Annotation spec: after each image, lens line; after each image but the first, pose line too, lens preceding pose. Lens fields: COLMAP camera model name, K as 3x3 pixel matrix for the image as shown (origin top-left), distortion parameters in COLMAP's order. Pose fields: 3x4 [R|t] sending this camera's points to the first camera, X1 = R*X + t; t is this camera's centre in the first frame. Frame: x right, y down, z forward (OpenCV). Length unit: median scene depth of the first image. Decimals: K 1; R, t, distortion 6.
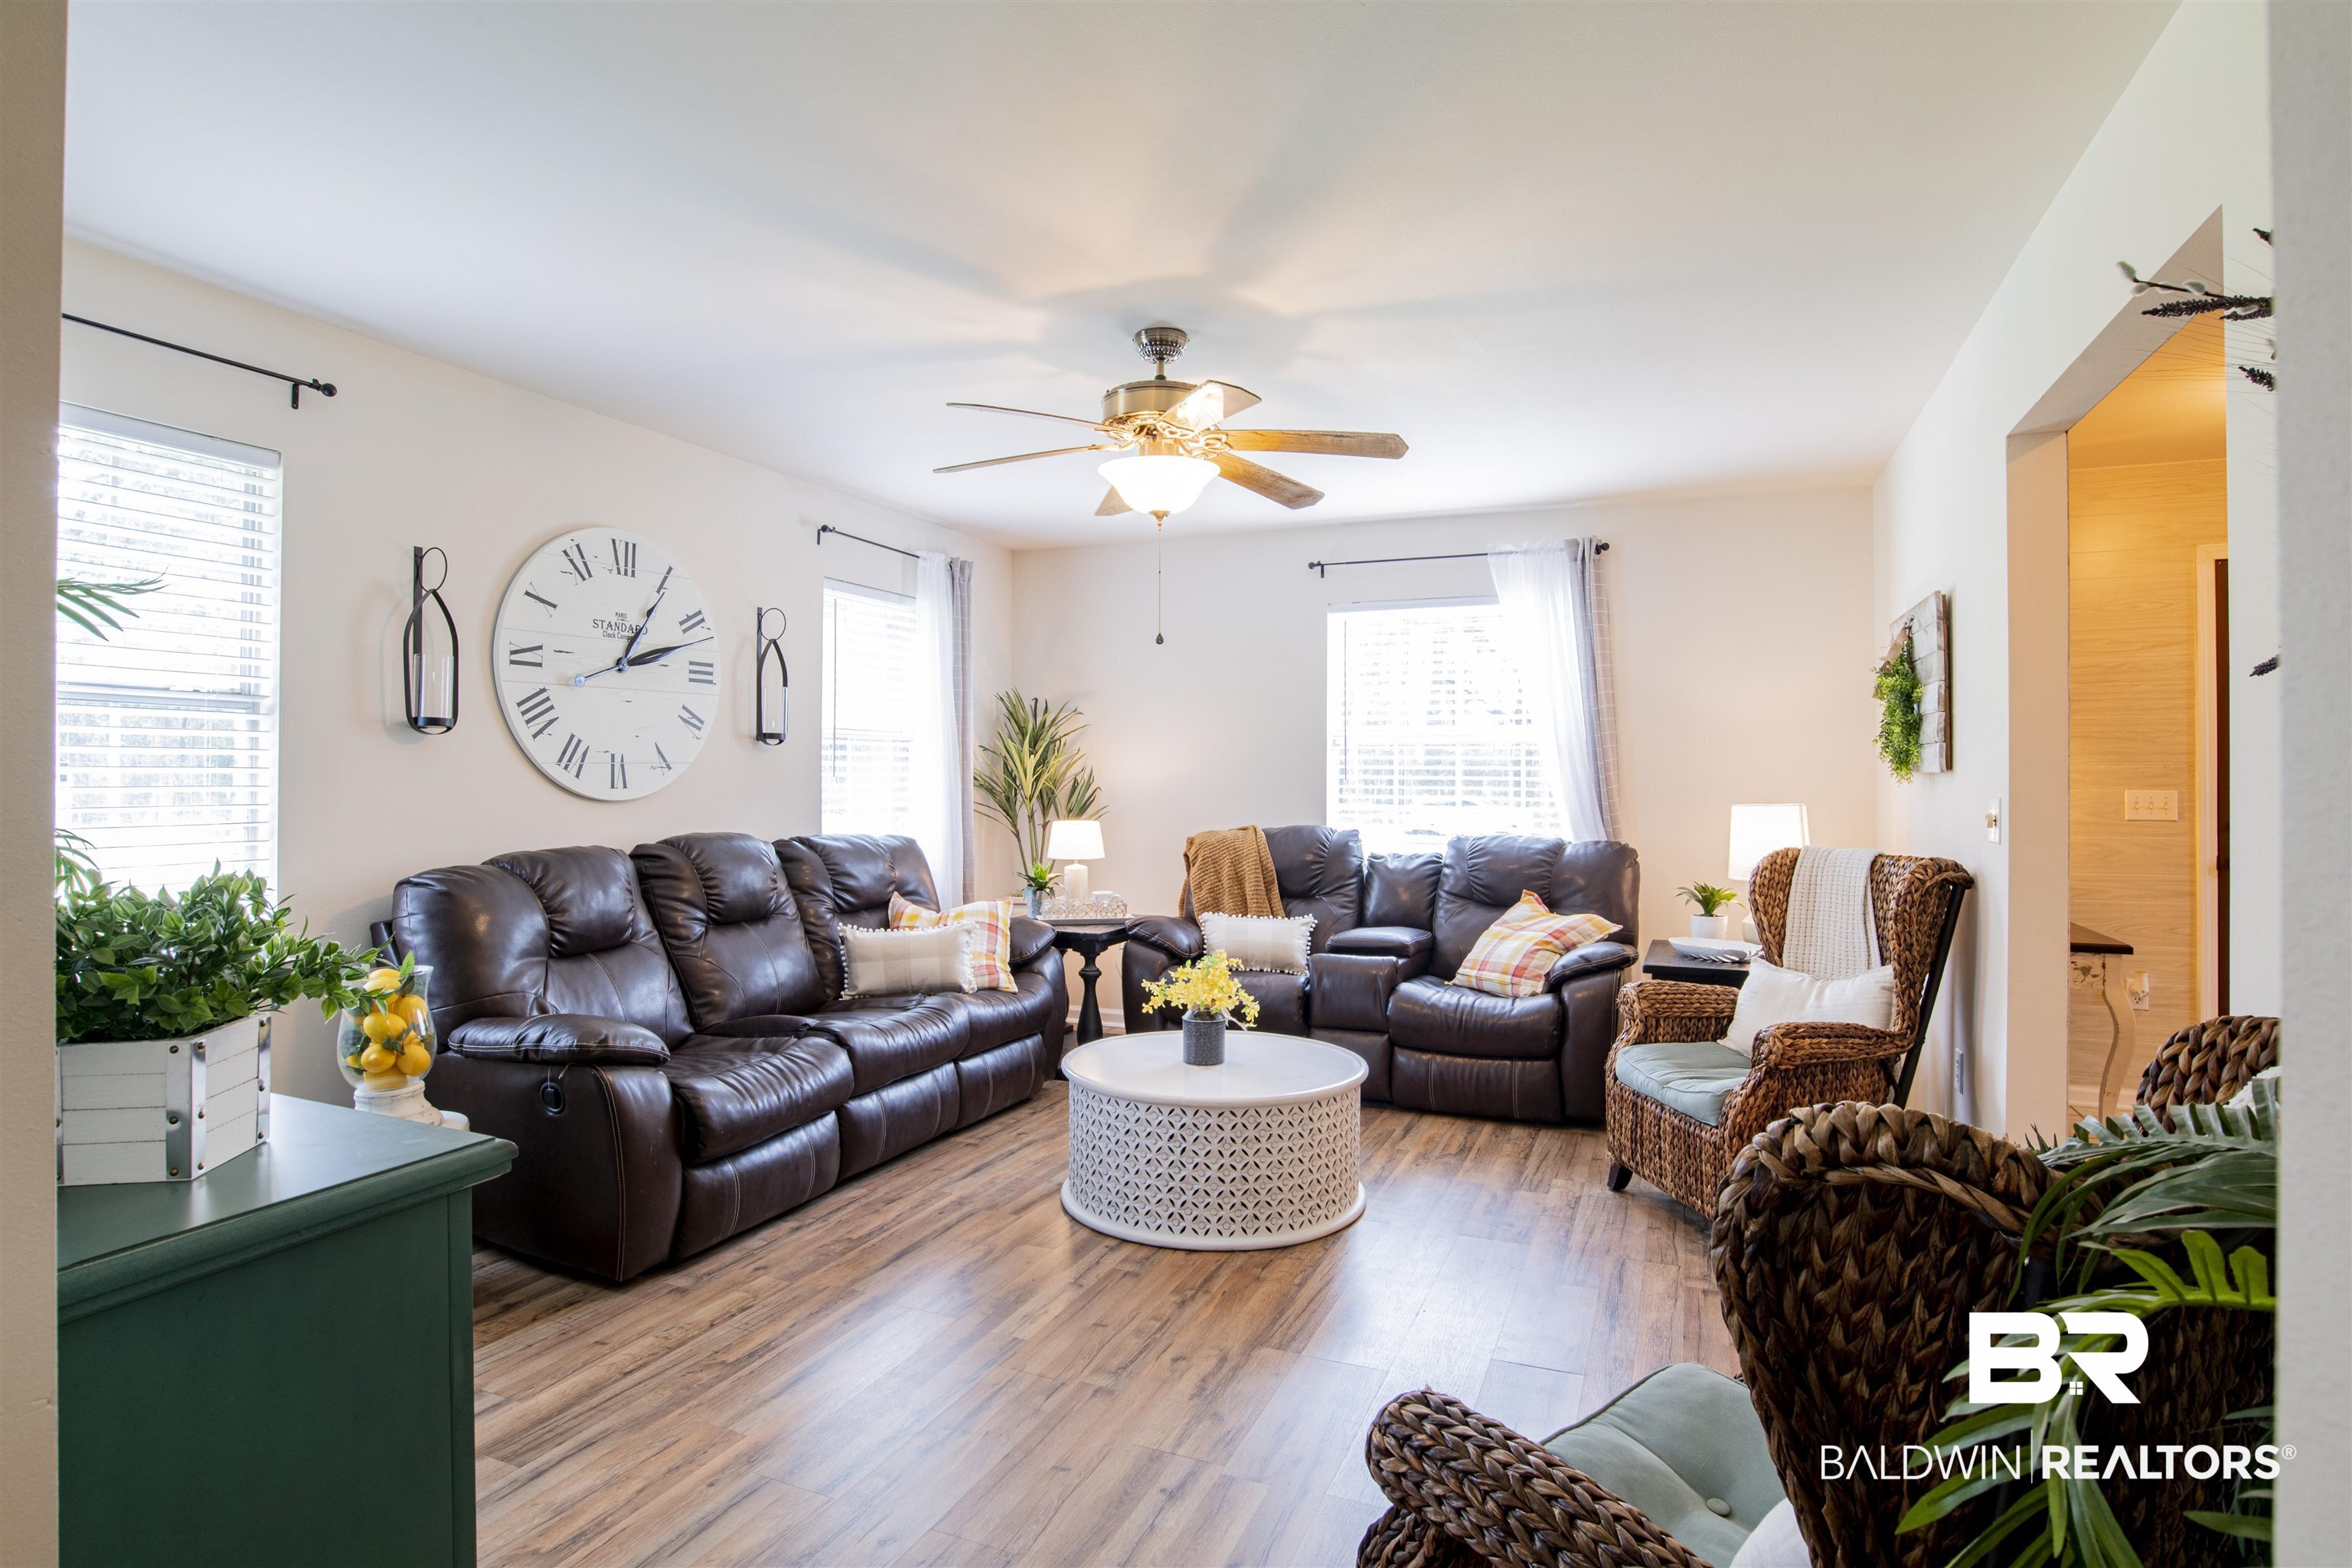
lens RADIAL K [[1199.3, 0, 1187.5], [0, 1199.3, 773.0], [0, 0, 1]] dist [-0.063296, 0.024870]
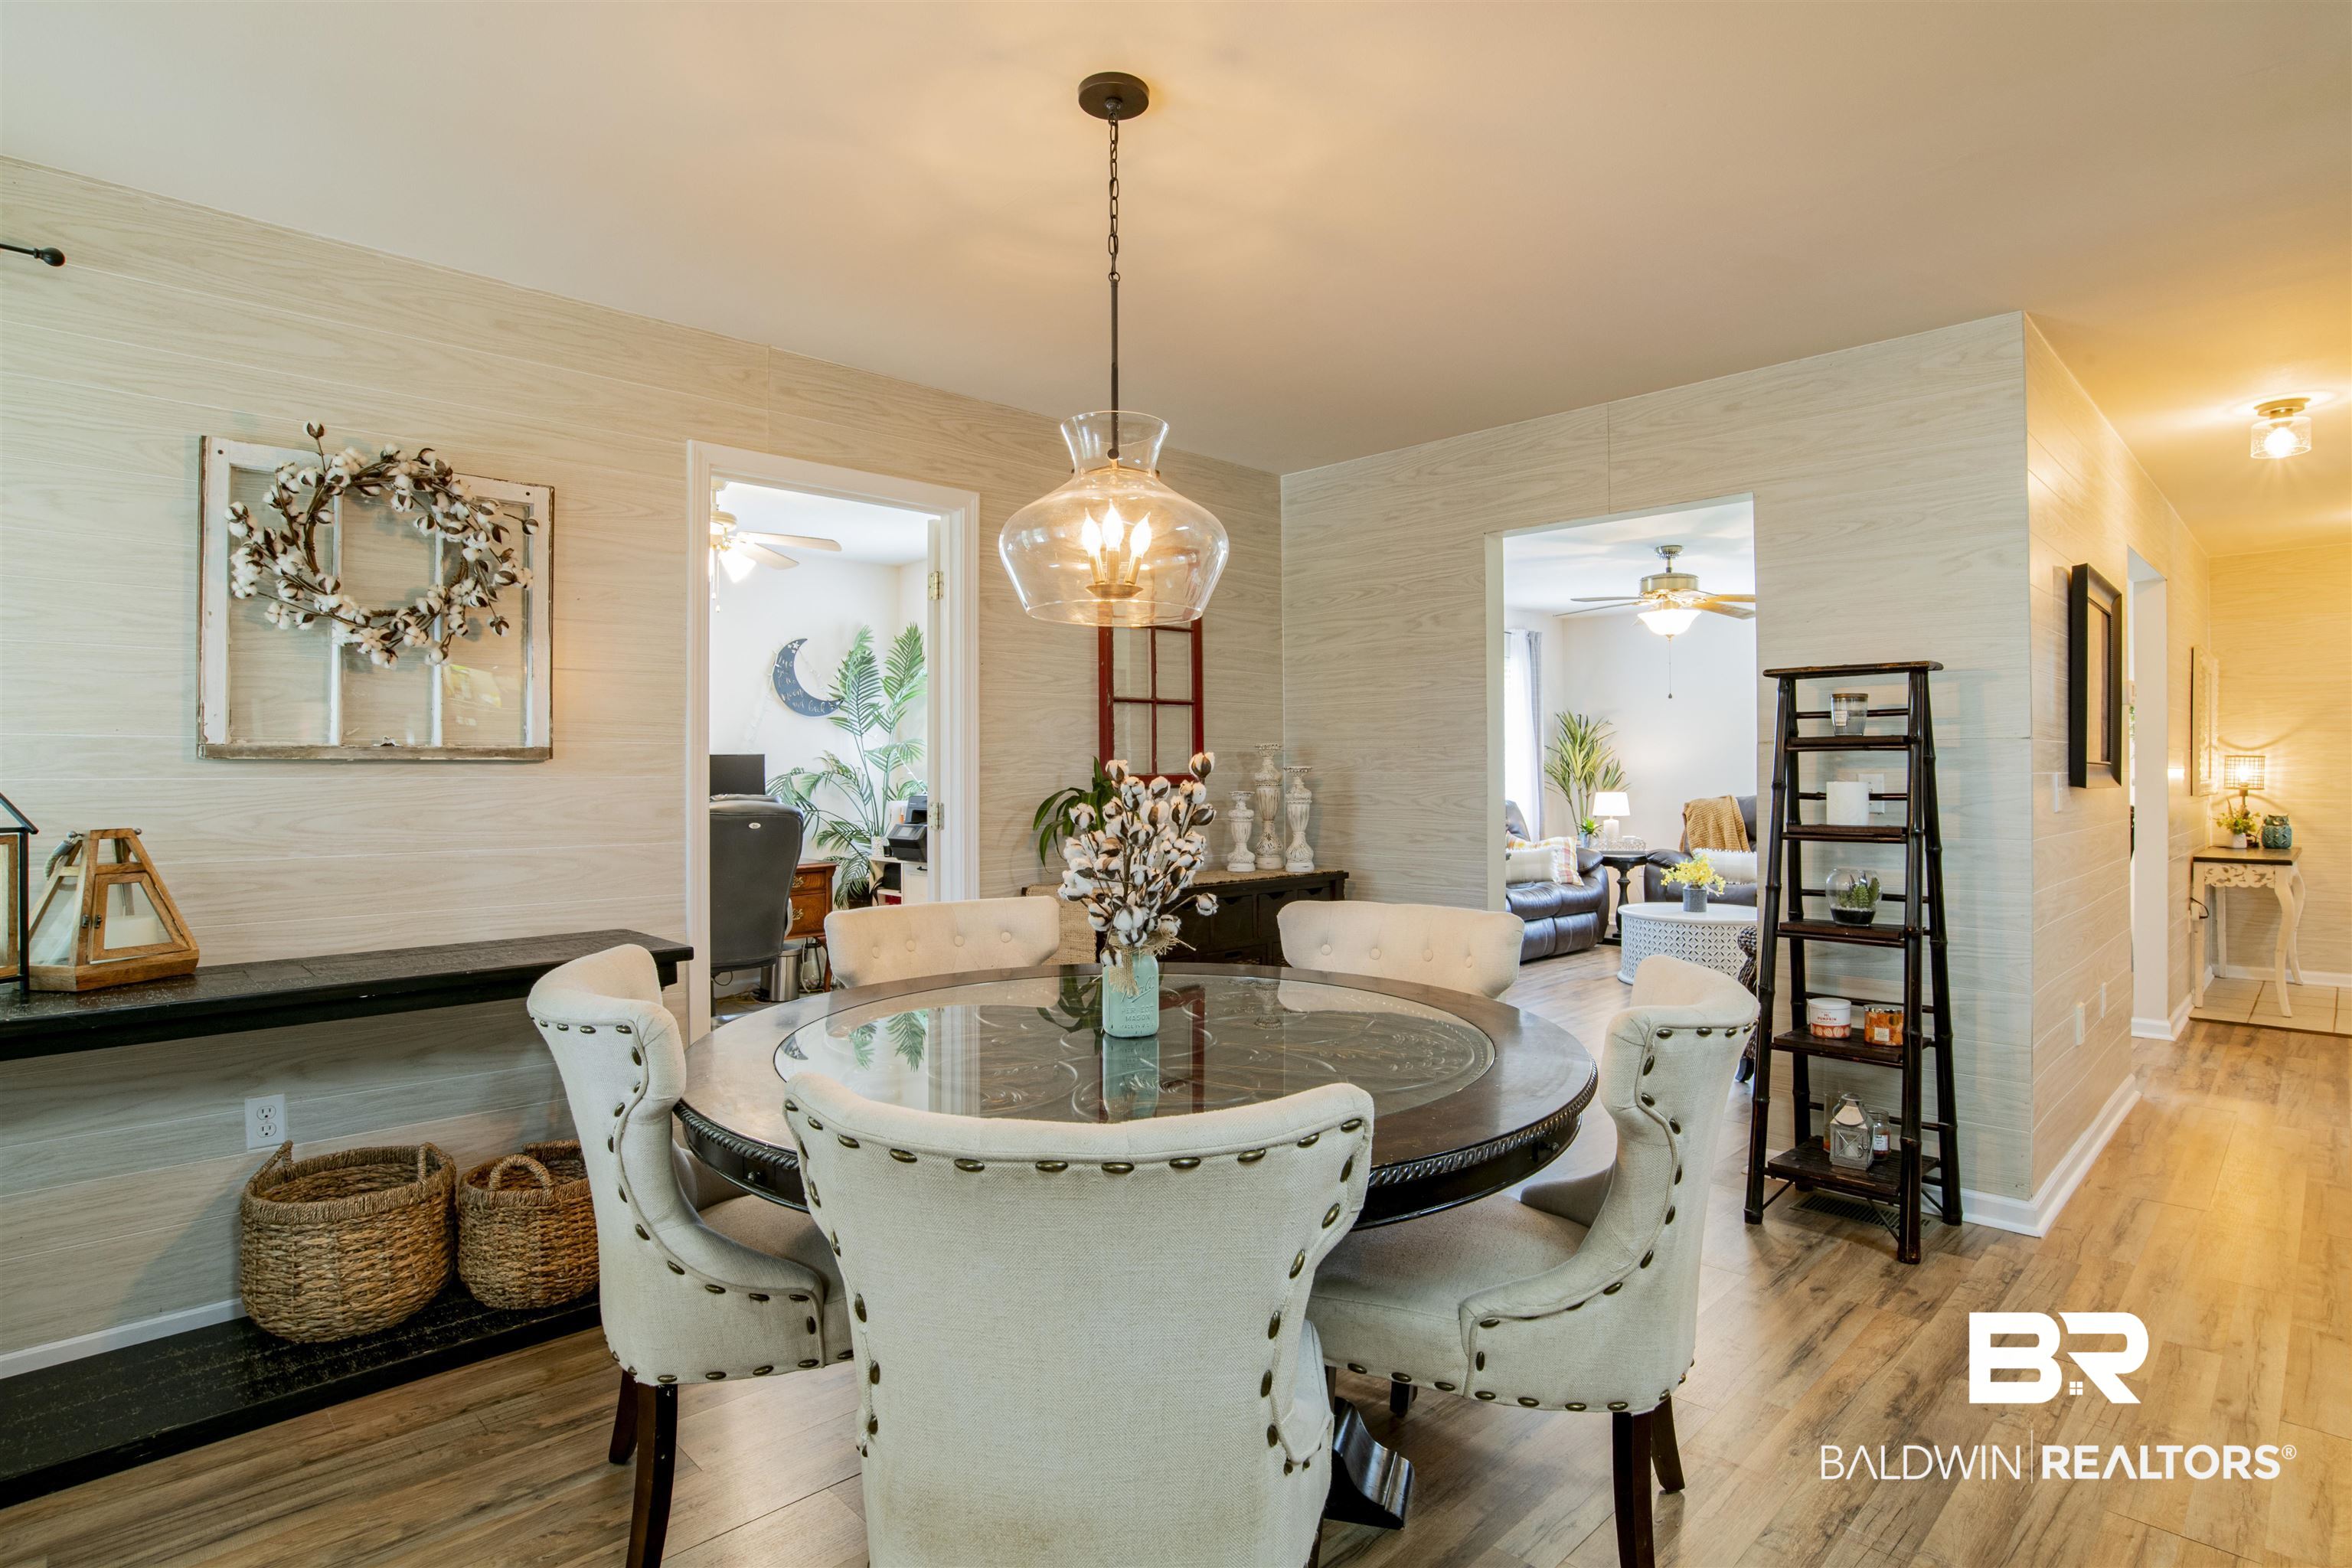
lens RADIAL K [[1199.3, 0, 1187.5], [0, 1199.3, 773.0], [0, 0, 1]] dist [-0.063296, 0.024870]
pose [[0.922675, -0.006854, -0.385518, -0.001788], [0.009103, 0.999951, 0.004010, 0.002621], [0.385472, -0.007210, 0.922691, -0.742658]]
